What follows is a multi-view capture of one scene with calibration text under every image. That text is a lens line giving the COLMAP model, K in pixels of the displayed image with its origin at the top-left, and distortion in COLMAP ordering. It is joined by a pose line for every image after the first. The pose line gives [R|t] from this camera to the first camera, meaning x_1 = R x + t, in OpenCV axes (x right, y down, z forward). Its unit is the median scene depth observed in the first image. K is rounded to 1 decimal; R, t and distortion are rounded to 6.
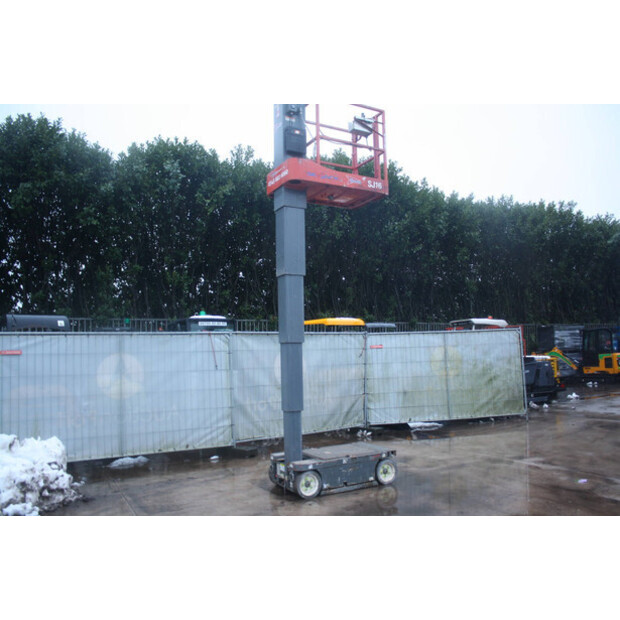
lens RADIAL K [[523.1, 0, 307.8], [0, 523.1, 313.3], [0, 0, 1]] dist [-0.163351, 0.145894]
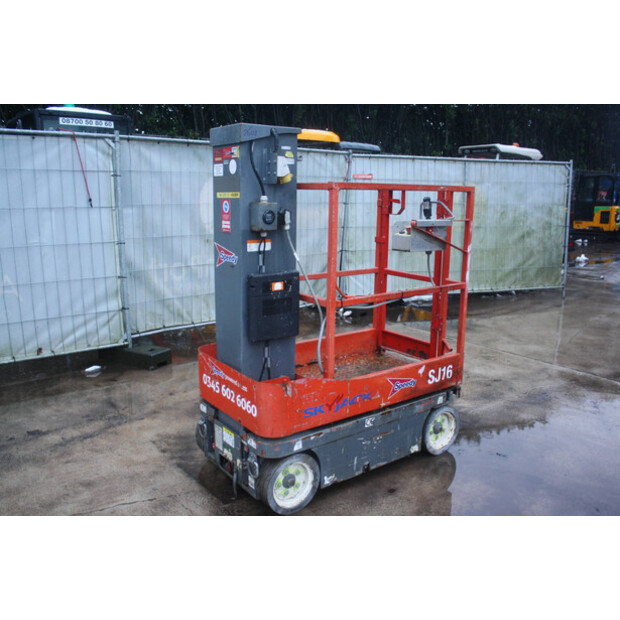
lens RADIAL K [[563.7, 0, 309.4], [0, 563.7, 311.2], [0, 0, 1]] dist [-0.152837, 0.151053]
pose [[0.989356, 0.006558, 0.145368, -0.034363], [-0.047637, 0.958534, 0.280969, 0.039721], [-0.137498, -0.284904, 0.948643, 0.384620]]
